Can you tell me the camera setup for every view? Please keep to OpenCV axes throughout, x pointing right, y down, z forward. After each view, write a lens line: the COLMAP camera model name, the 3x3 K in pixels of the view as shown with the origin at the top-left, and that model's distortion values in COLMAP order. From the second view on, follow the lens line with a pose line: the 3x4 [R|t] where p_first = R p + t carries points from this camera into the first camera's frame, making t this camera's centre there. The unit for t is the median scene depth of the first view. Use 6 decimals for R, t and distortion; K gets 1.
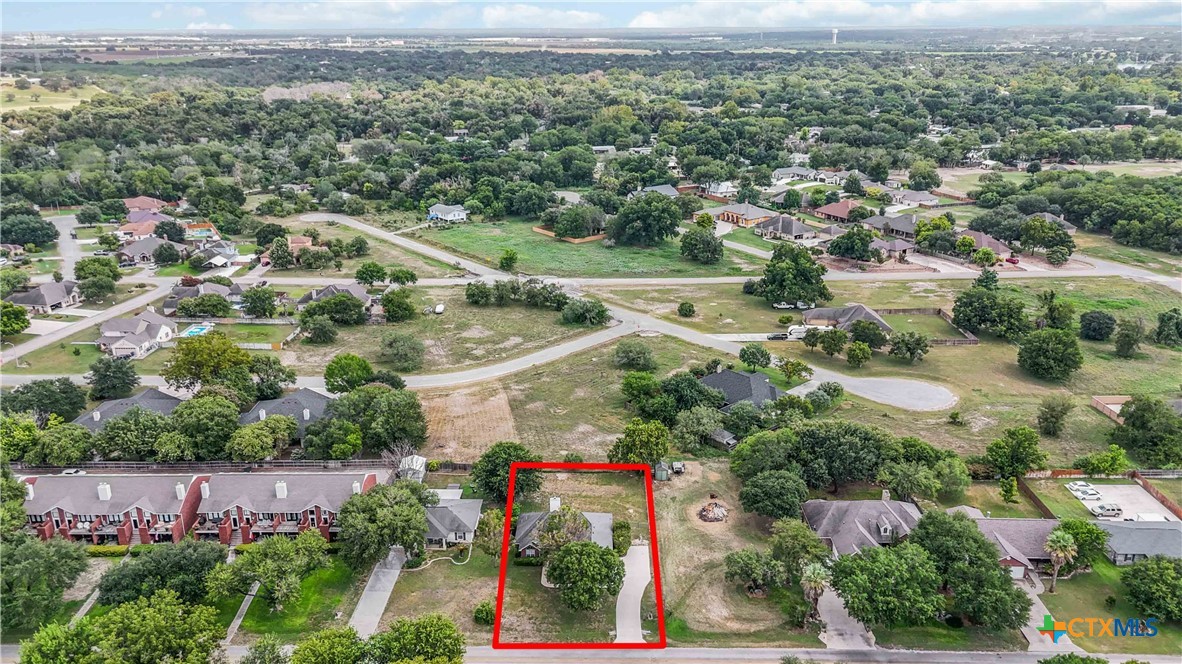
lens RADIAL K [[874.5, 0, 591.0], [0, 874.5, 332.0], [0, 0, 1]] dist [0.064757, -0.065168]
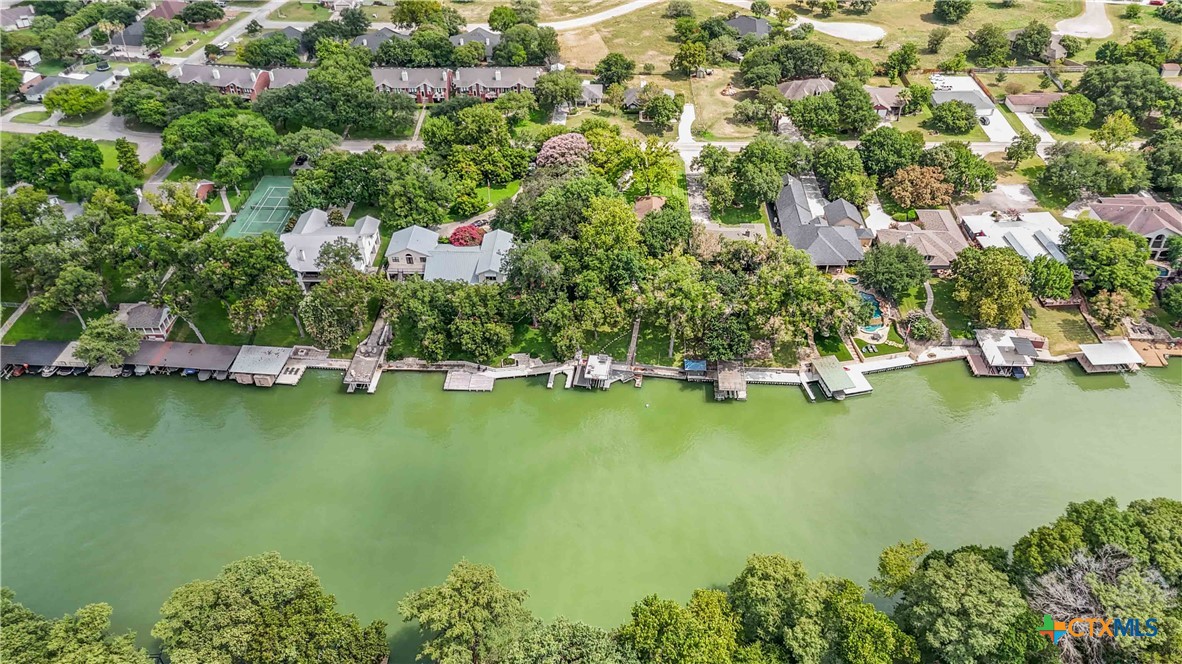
lens RADIAL K [[874.5, 0, 591.0], [0, 874.5, 332.0], [0, 0, 1]] dist [0.064757, -0.065168]
pose [[0.999933, 0.001803, -0.011443, -0.110015], [0.002070, 0.944102, 0.329648, 0.065117], [0.011398, -0.329649, 0.944035, -0.785375]]
